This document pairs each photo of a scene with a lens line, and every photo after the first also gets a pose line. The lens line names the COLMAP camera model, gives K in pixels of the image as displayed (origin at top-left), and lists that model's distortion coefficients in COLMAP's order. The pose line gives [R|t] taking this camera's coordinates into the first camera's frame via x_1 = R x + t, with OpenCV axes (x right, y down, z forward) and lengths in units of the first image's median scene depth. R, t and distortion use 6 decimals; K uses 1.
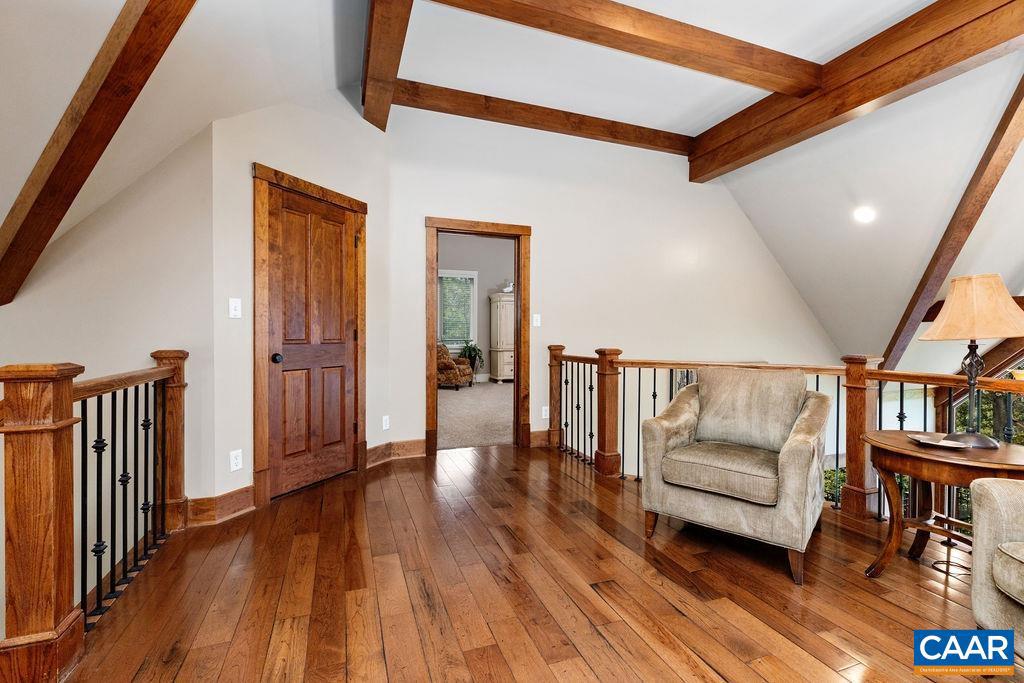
lens RADIAL K [[454.2, 0, 515.0], [0, 454.2, 337.1], [0, 0, 1]] dist [-0.000867, -0.000222]
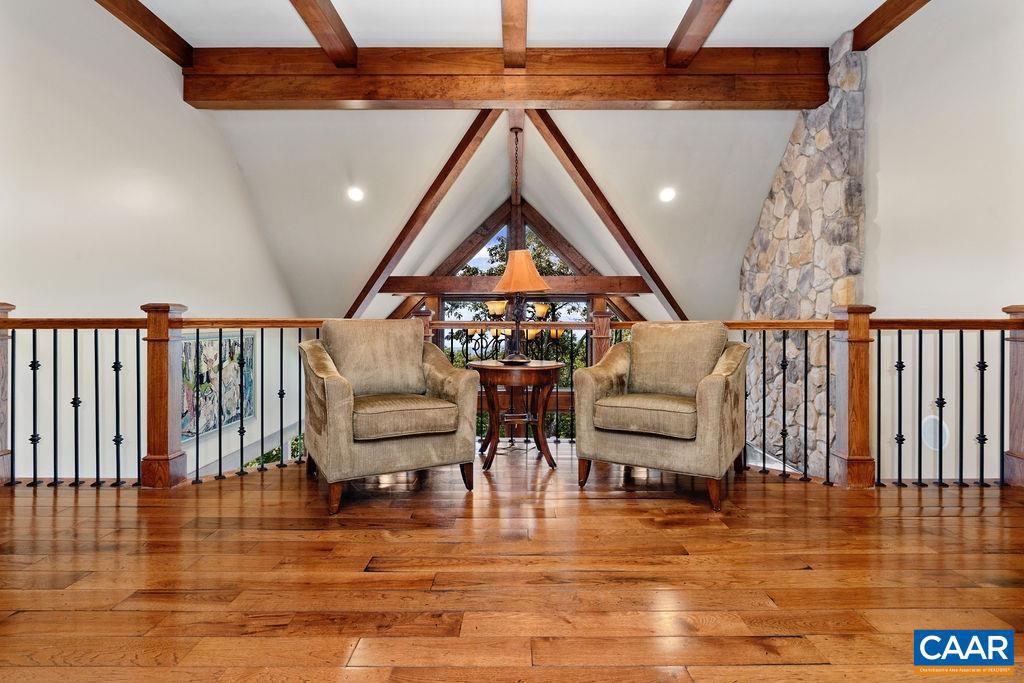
lens RADIAL K [[502.3, 0, 515.0], [0, 502.3, 320.9], [0, 0, 1]] dist [-0.001401, -0.000242]
pose [[0.355414, -0.006708, 0.934685, -0.319325], [0.007216, 0.999964, 0.004433, 0.051595], [-0.934681, 0.005169, 0.355449, 0.233728]]
